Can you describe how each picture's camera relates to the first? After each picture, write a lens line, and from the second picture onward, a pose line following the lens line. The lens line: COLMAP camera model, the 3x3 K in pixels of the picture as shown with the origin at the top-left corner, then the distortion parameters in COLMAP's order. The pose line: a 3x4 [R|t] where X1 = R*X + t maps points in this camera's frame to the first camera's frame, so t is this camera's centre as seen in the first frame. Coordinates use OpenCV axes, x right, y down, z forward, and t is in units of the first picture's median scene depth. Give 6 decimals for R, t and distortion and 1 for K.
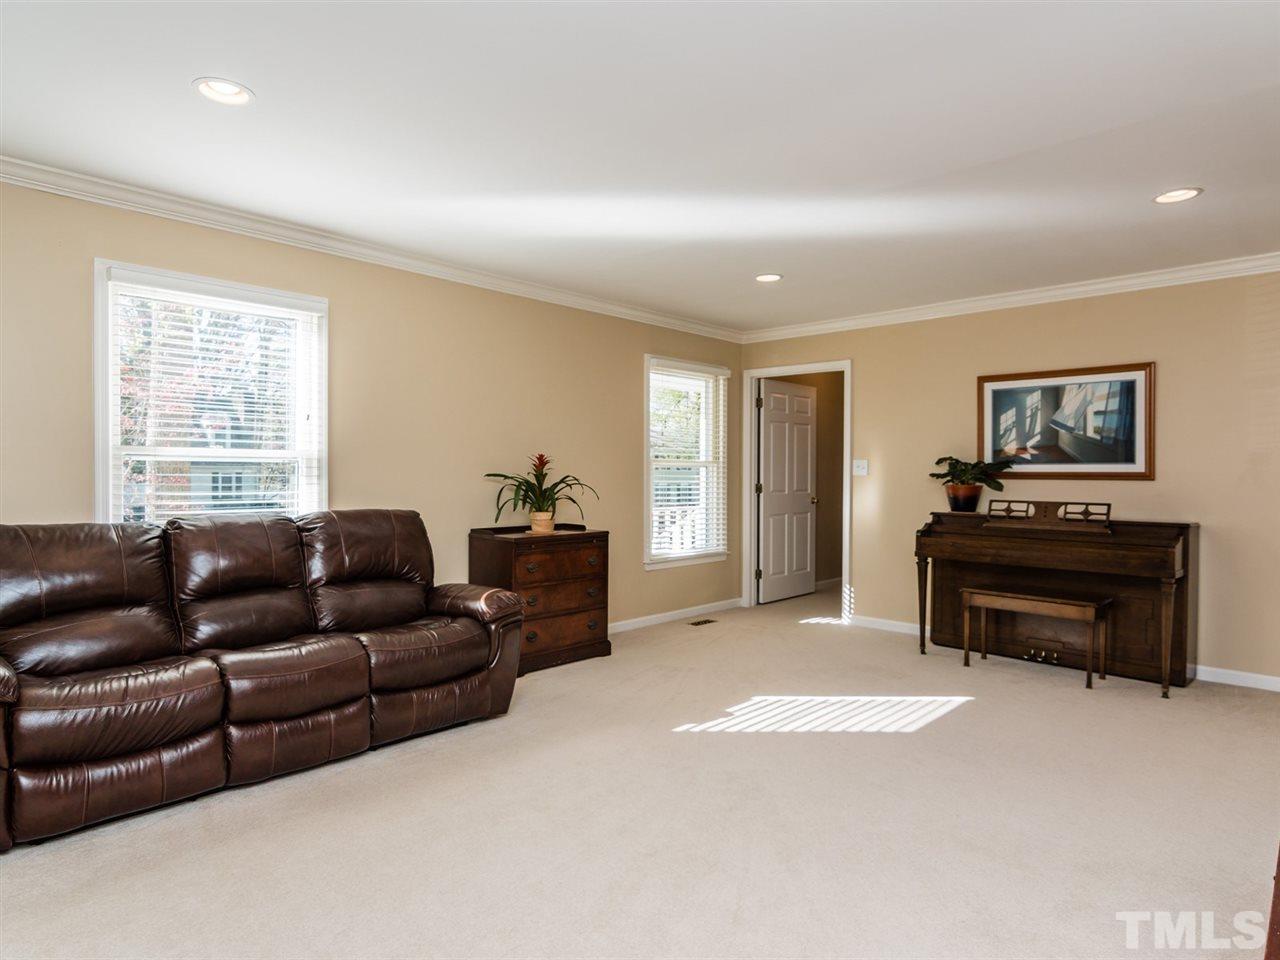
lens RADIAL K [[784.3, 0, 614.9], [0, 784.3, 481.3], [0, 0, 1]] dist [-0.007842, -0.001143]
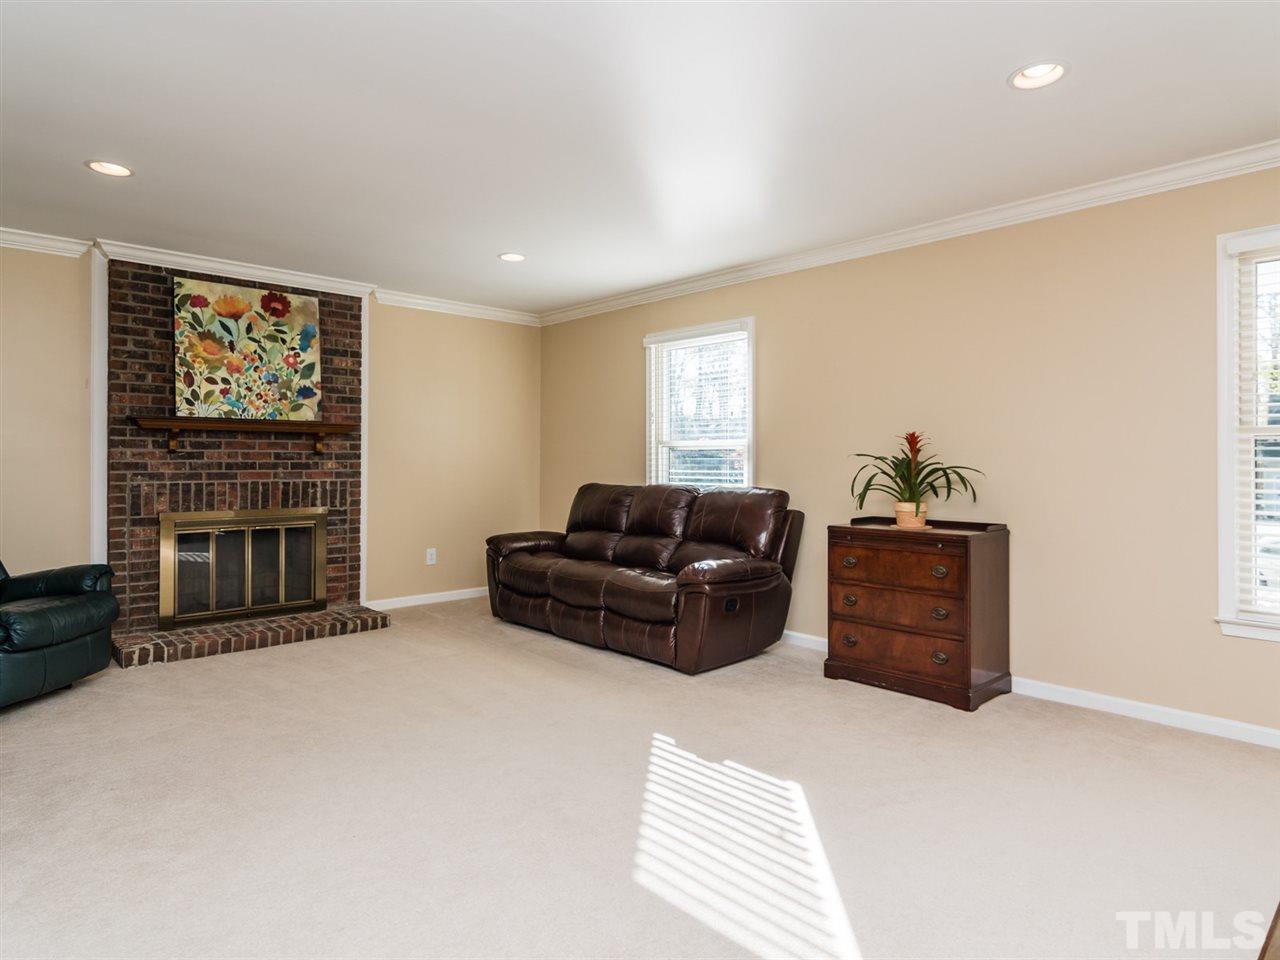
lens RADIAL K [[735.7, 0, 639.0], [0, 735.7, 466.8], [0, 0, 1]] dist [-0.000364, -0.004346]
pose [[-0.053813, 0.001670, -0.998550, 0.688945], [-0.014233, 0.999896, 0.002439, 0.004170], [0.998450, 0.014343, -0.053783, 0.757691]]
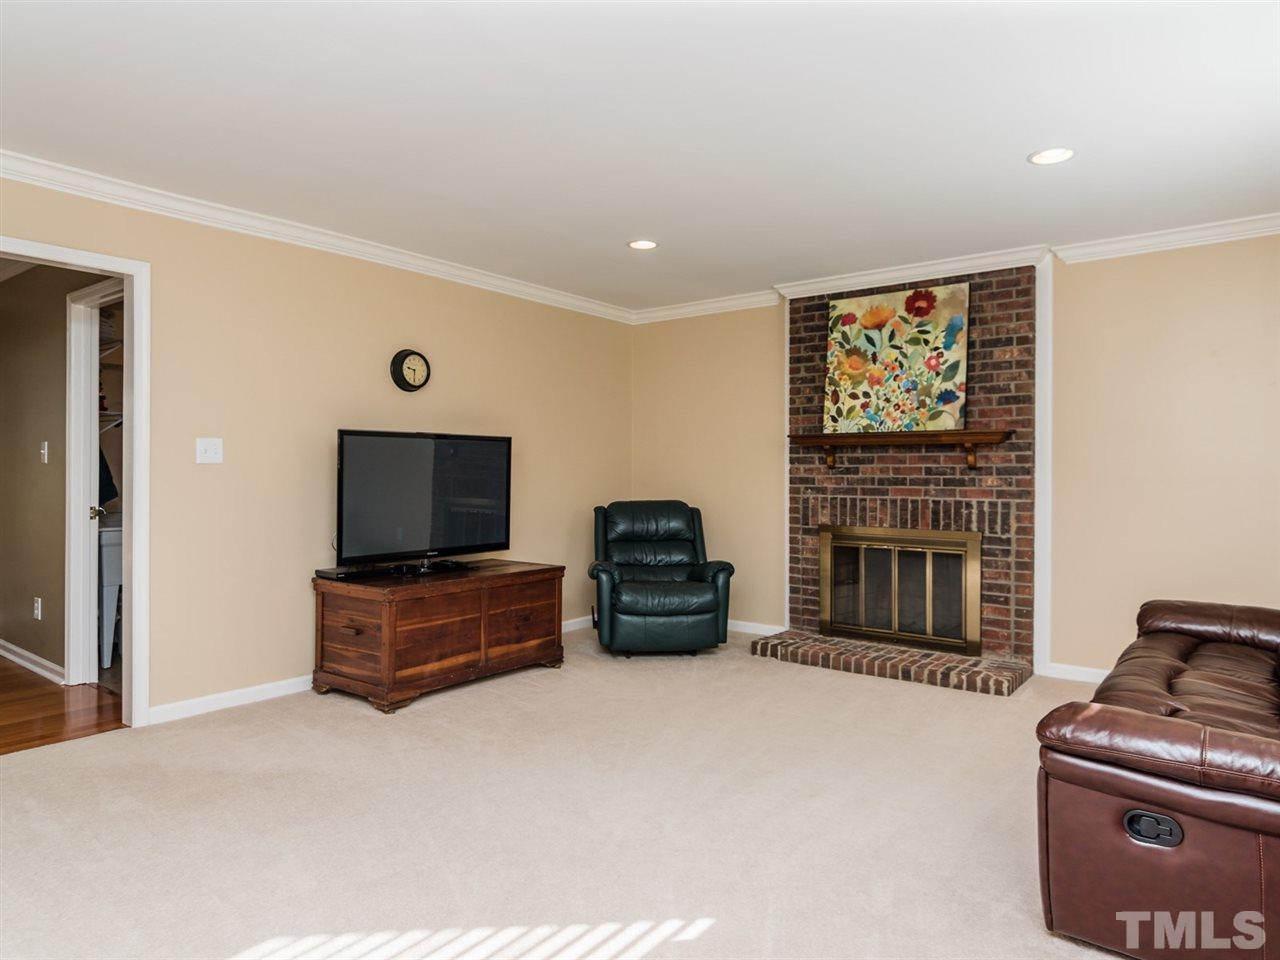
lens RADIAL K [[784.3, 0, 637.2], [0, 784.3, 477.6], [0, 0, 1]] dist [-0.007842, -0.001143]
pose [[-0.992512, -0.009365, -0.121784, 0.147459], [-0.011569, 0.999782, 0.017399, -0.006102], [0.121595, 0.018677, -0.992404, 1.143553]]
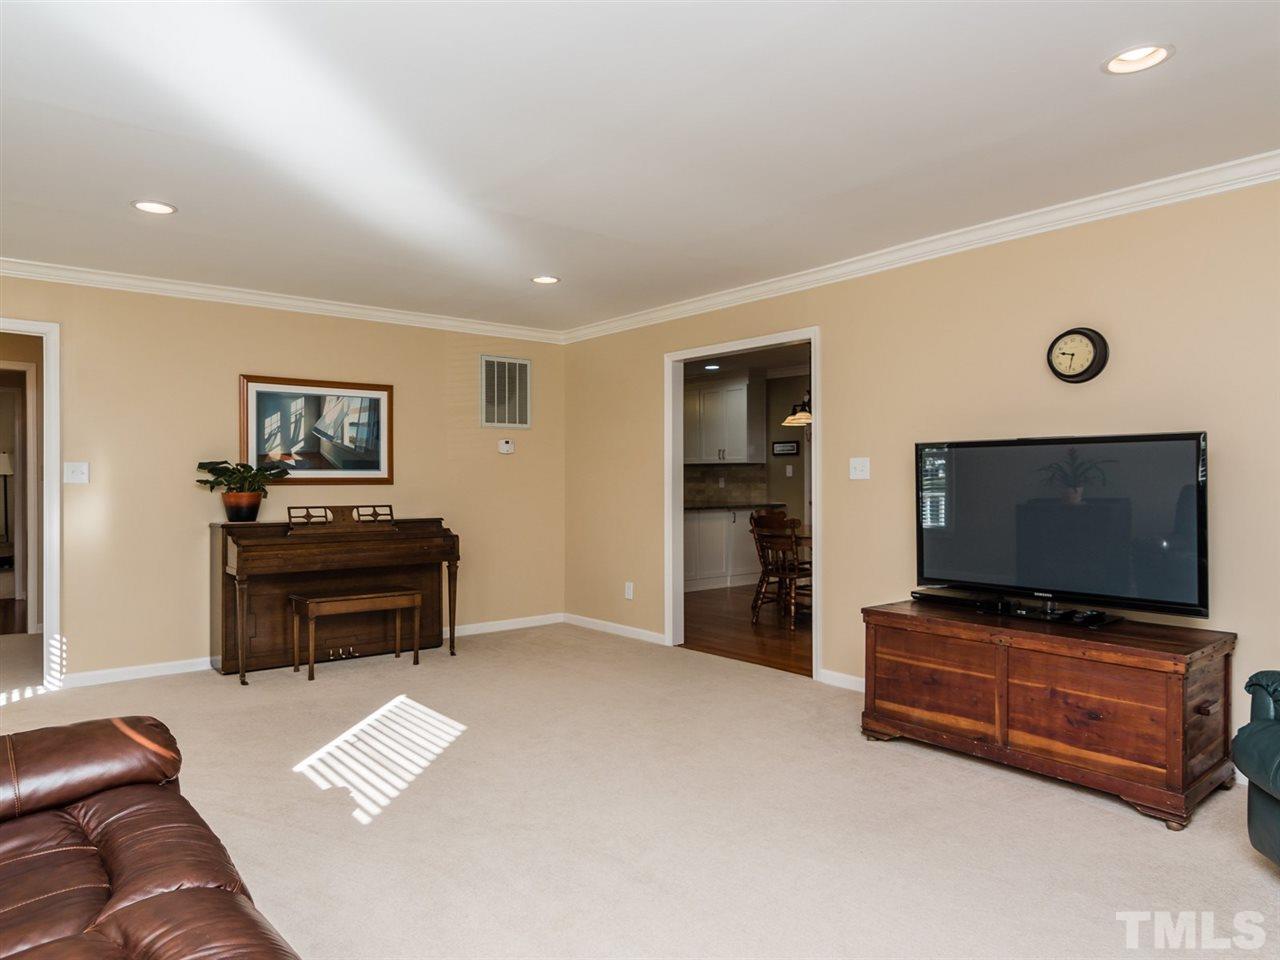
lens RADIAL K [[828.9, 0, 633.7], [0, 828.9, 480.0], [0, 0, 1]] dist [0.010443, 0.001288]
pose [[0.102994, -0.006944, 0.994658, -0.512850], [0.012672, 0.999904, 0.005668, -0.010203], [-0.994601, 0.012021, 0.103072, 0.486191]]
